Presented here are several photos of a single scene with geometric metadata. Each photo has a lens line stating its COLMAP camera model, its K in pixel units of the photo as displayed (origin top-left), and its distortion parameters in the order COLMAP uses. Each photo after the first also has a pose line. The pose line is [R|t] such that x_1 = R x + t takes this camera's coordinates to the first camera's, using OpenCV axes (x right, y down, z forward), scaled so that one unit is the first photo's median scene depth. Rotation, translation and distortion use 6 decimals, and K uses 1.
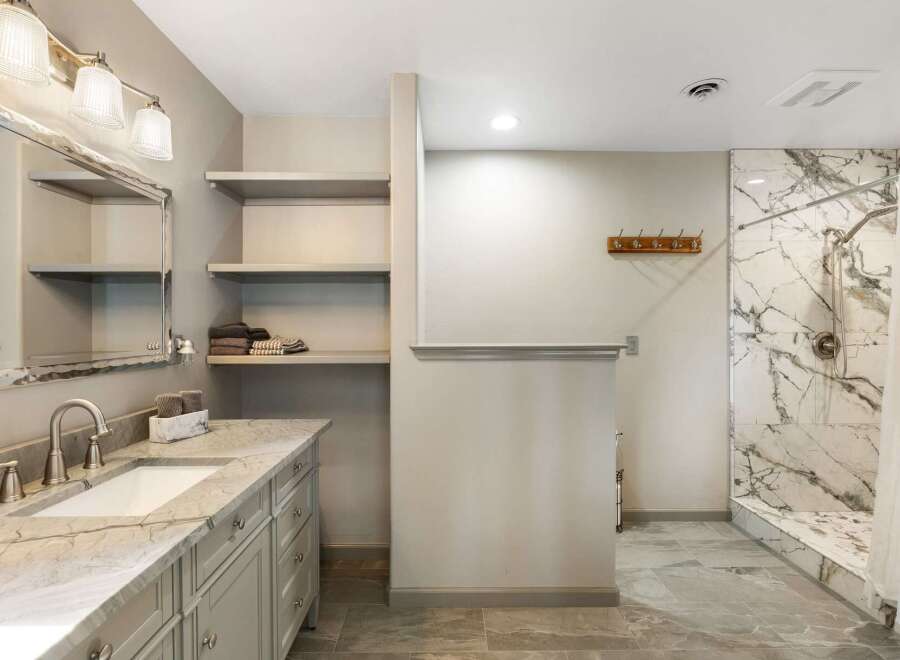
lens RADIAL K [[450.6, 0, 450.9], [0, 450.6, 327.7], [0, 0, 1]] dist [-0.001602, 0.001907]
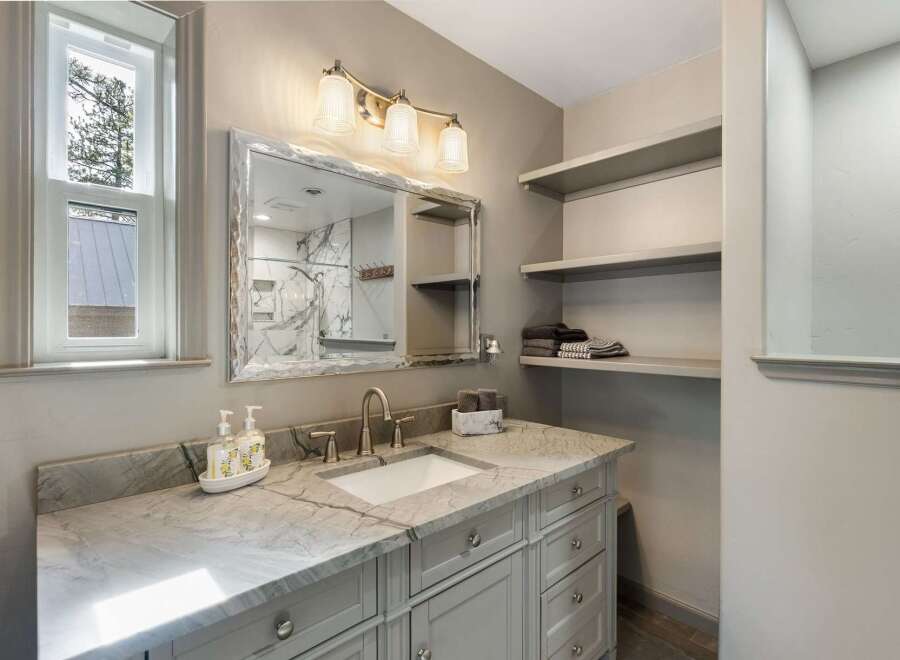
lens RADIAL K [[450.6, 0, 448.8], [0, 450.6, 328.9], [0, 0, 1]] dist [-0.001602, 0.001907]
pose [[0.677367, 0.006561, -0.735616, 0.125073], [-0.006124, 0.999976, 0.003280, -0.001669], [0.735620, 0.002283, 0.677391, 0.239232]]
